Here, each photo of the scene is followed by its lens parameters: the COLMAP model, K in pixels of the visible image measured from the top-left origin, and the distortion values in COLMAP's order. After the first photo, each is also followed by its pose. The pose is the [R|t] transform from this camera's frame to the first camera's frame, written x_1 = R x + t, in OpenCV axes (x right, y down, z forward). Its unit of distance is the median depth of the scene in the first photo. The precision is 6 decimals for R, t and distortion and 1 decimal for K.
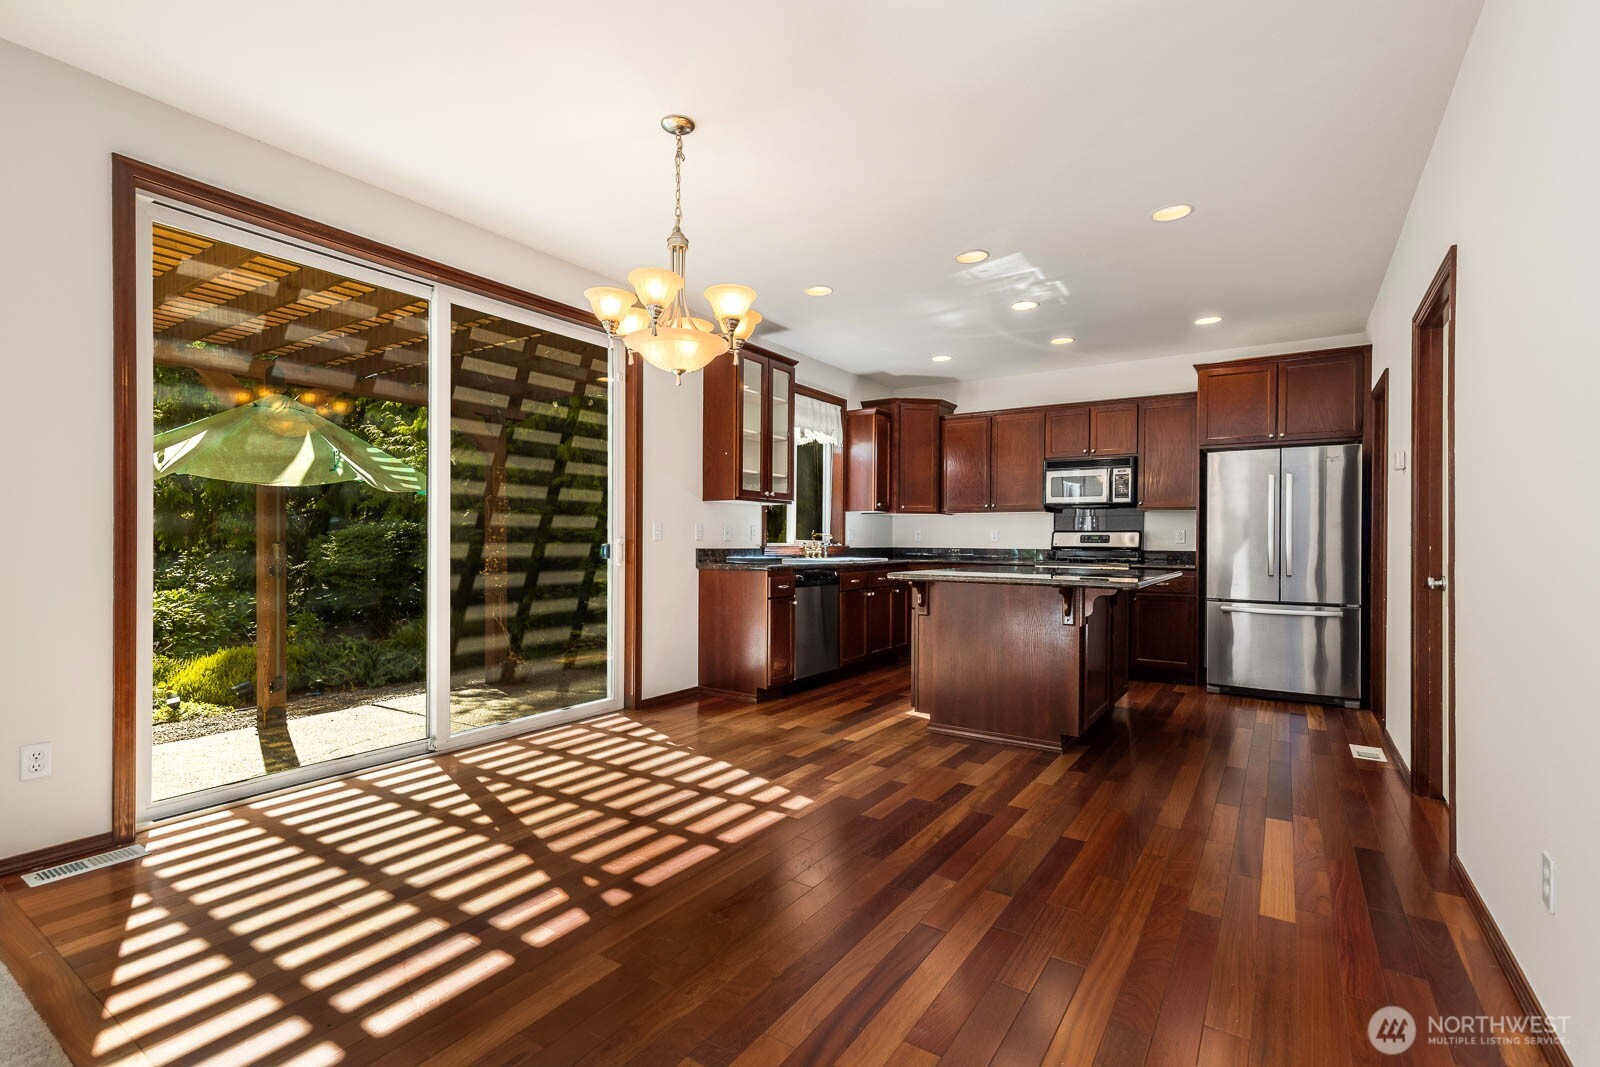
lens RADIAL K [[720.3, 0, 800.0], [0, 720.3, 533.5], [0, 0, 1]] dist [-0.000959, -0.000130]
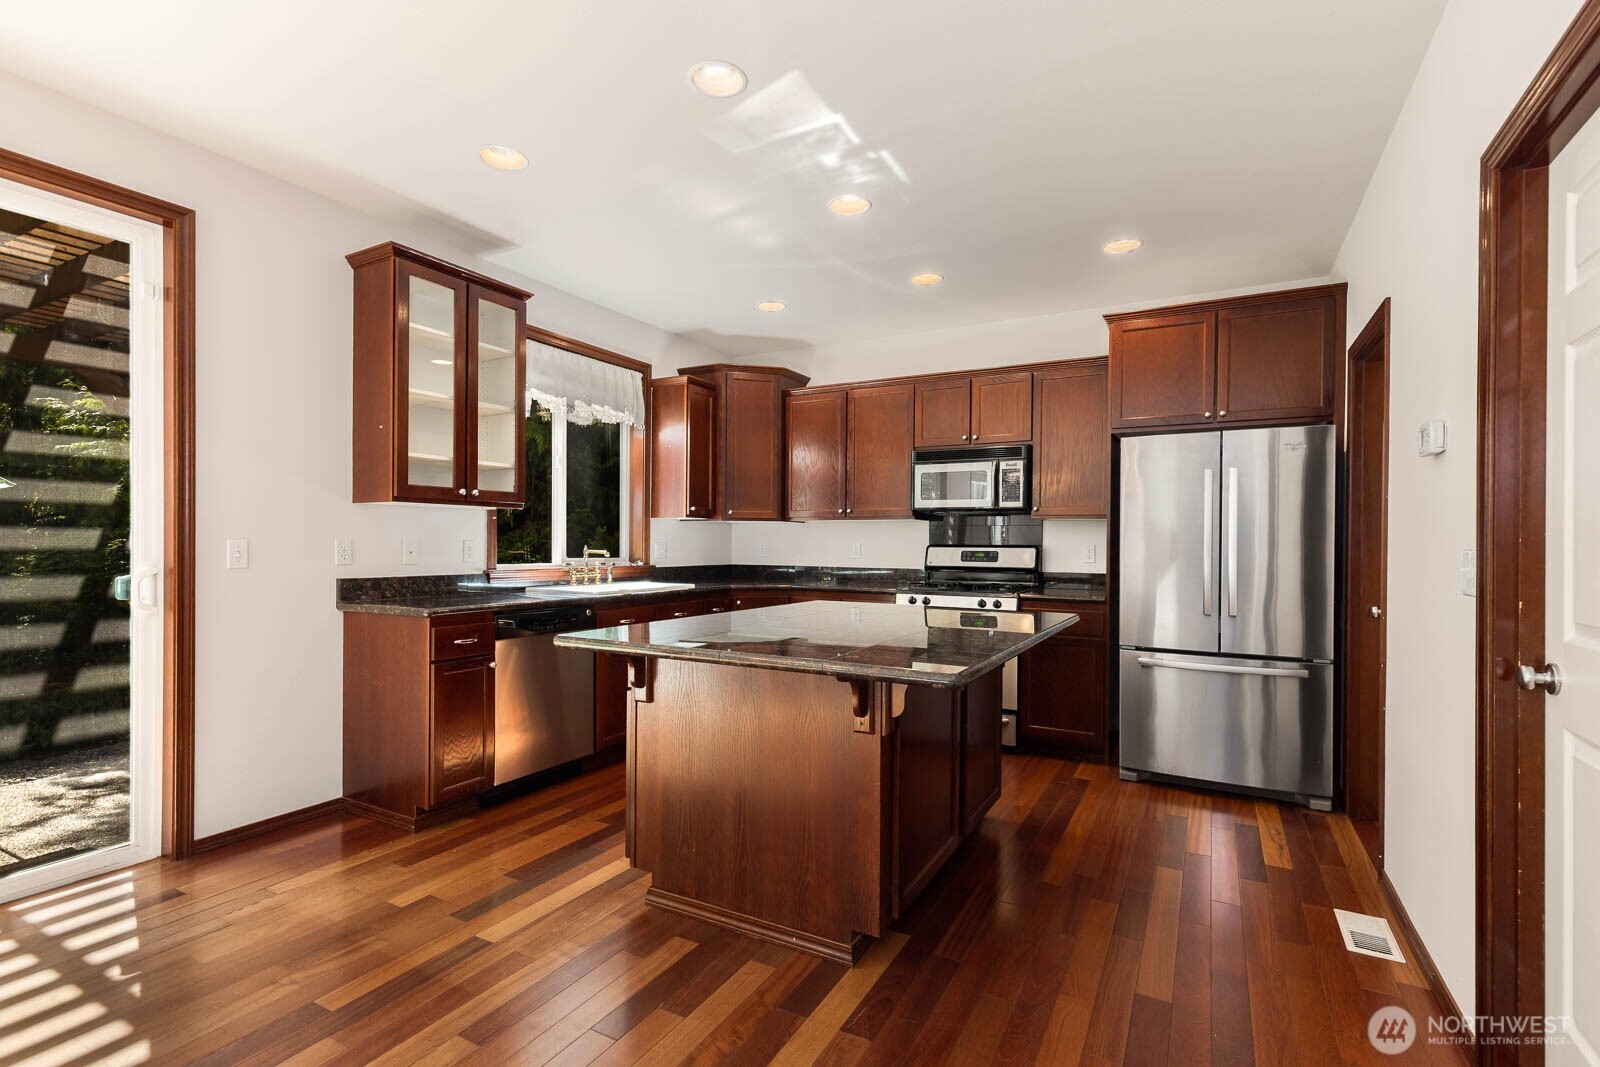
lens RADIAL K [[737.3, 0, 804.1], [0, 737.3, 536.7], [0, 0, 1]] dist [0.002173, 0.000594]
pose [[0.995999, 0.001532, 0.089356, 0.194690], [-0.001635, 0.999998, 0.001074, -0.016057], [-0.089354, -0.001216, 0.995999, 0.312313]]
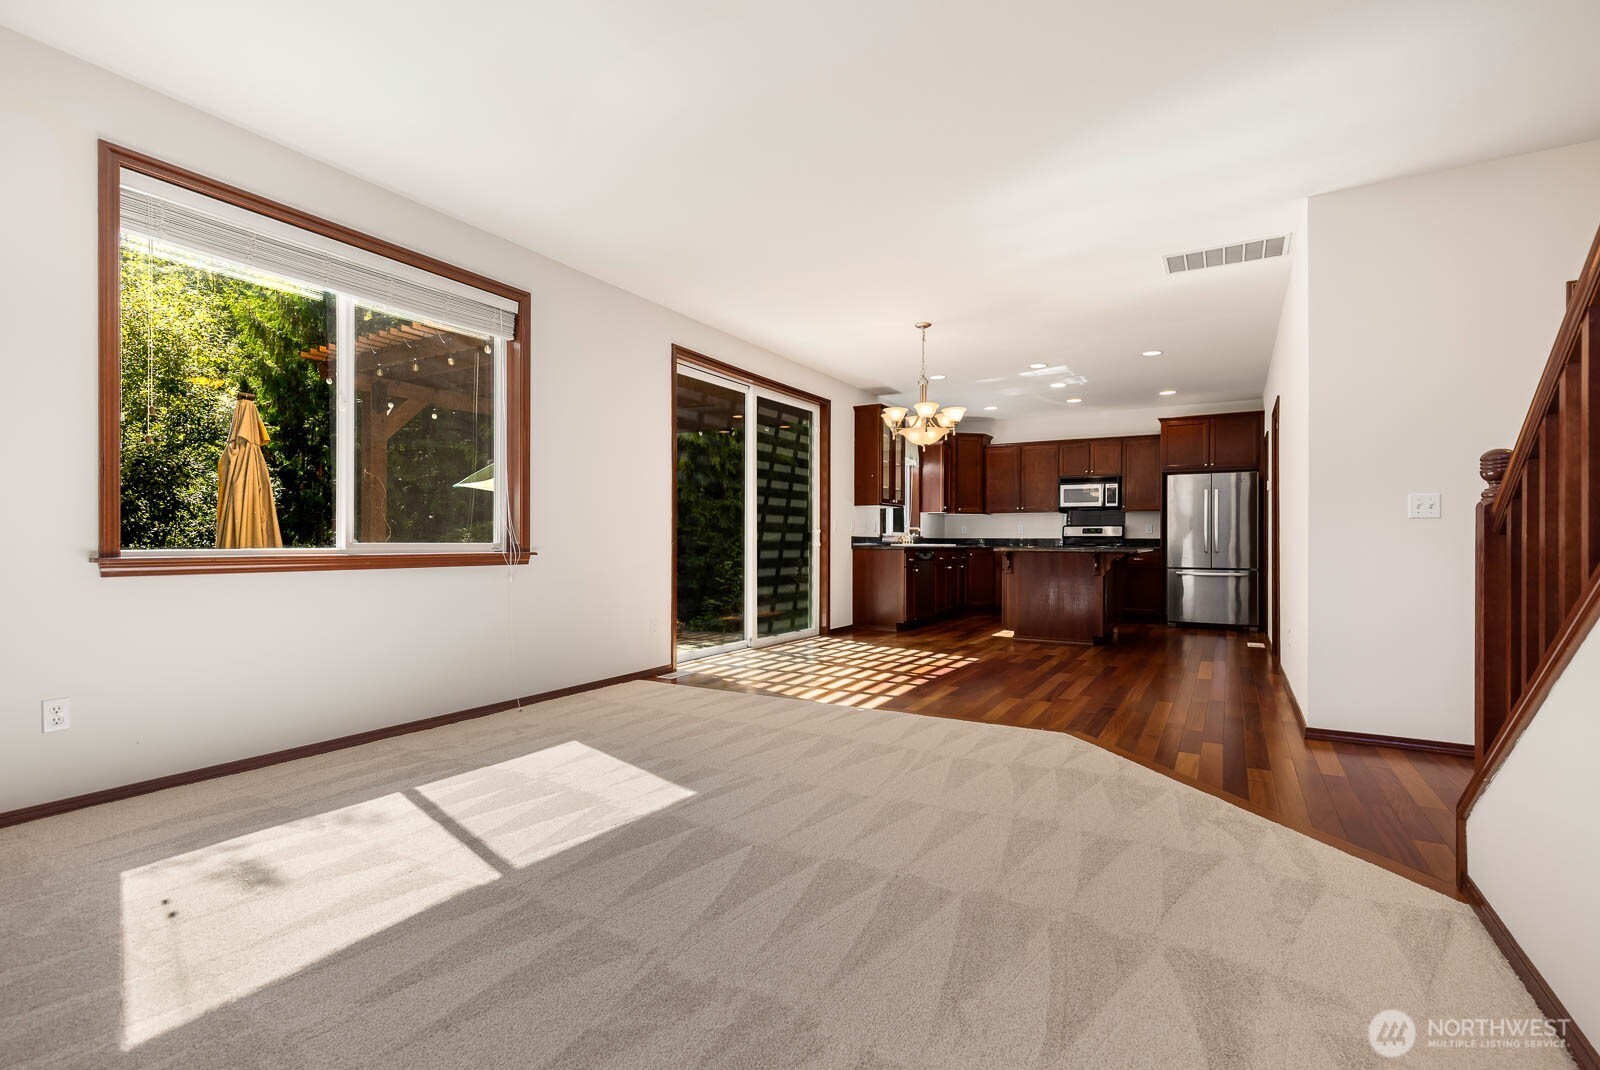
lens RADIAL K [[737.3, 0, 804.1], [0, 737.3, 538.2], [0, 0, 1]] dist [0.002173, 0.000594]
pose [[0.997413, -0.004894, 0.071713, -0.348515], [0.004458, 0.999971, 0.006234, 0.012648], [-0.071741, -0.005899, 0.997406, -0.562738]]
